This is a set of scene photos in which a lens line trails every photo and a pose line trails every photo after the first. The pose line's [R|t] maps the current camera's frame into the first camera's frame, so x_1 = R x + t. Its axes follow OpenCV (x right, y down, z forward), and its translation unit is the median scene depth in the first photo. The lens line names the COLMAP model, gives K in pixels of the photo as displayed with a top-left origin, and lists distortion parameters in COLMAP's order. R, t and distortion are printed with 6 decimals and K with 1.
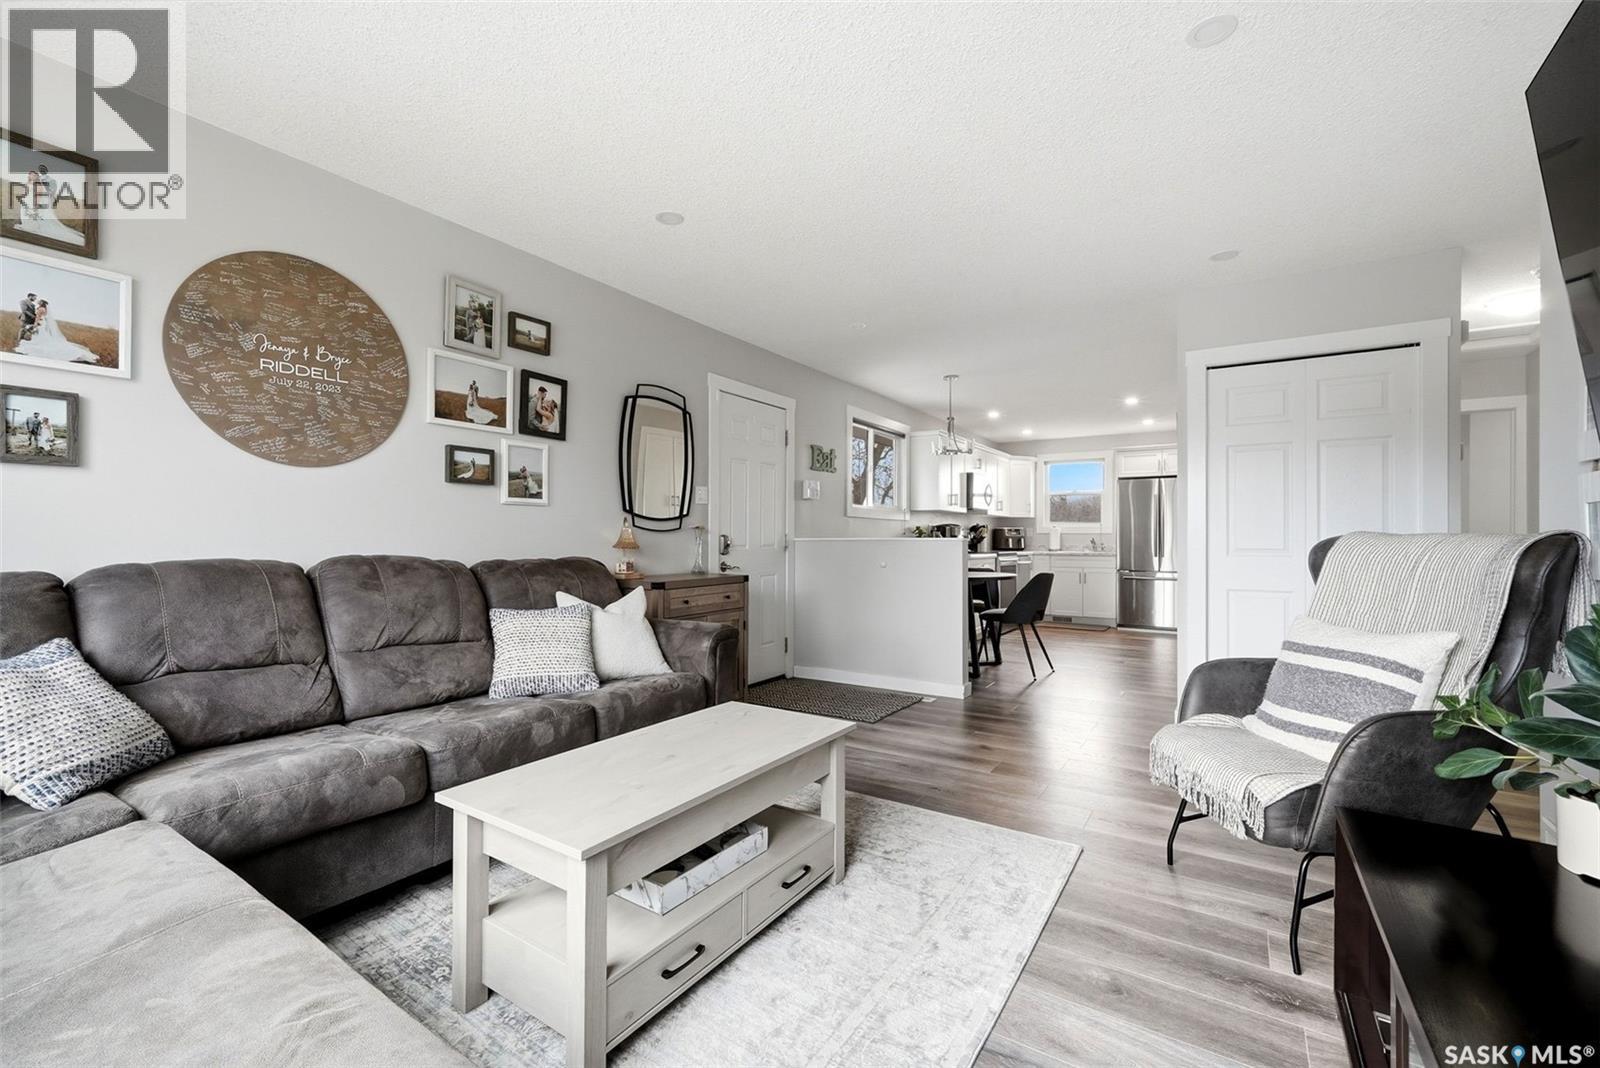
lens RADIAL K [[677.5, 0, 798.1], [0, 677.5, 539.7], [0, 0, 1]] dist [-0.004032, 0.002246]
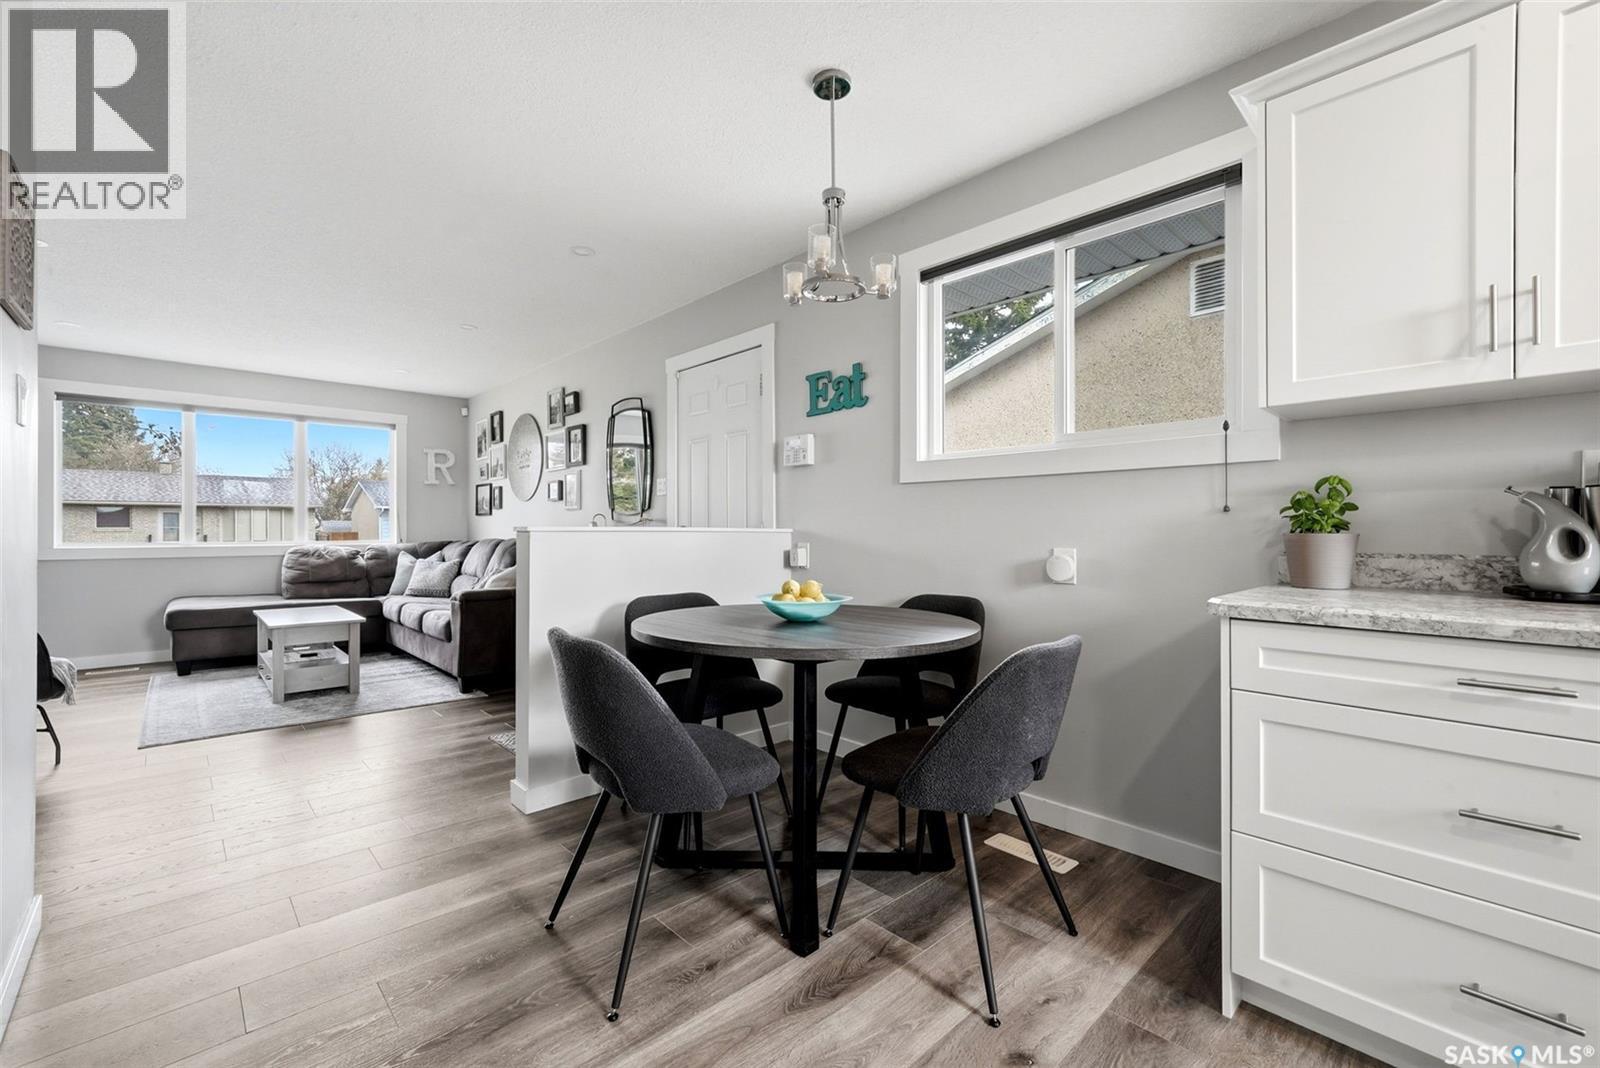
lens RADIAL K [[677.5, 0, 791.9], [0, 677.5, 530.7], [0, 0, 1]] dist [-0.004032, 0.002246]
pose [[-0.239101, -0.003592, -0.970988, 0.594895], [0.001179, 0.999991, -0.003990, 0.001662], [0.970994, -0.002099, -0.239095, 1.093426]]
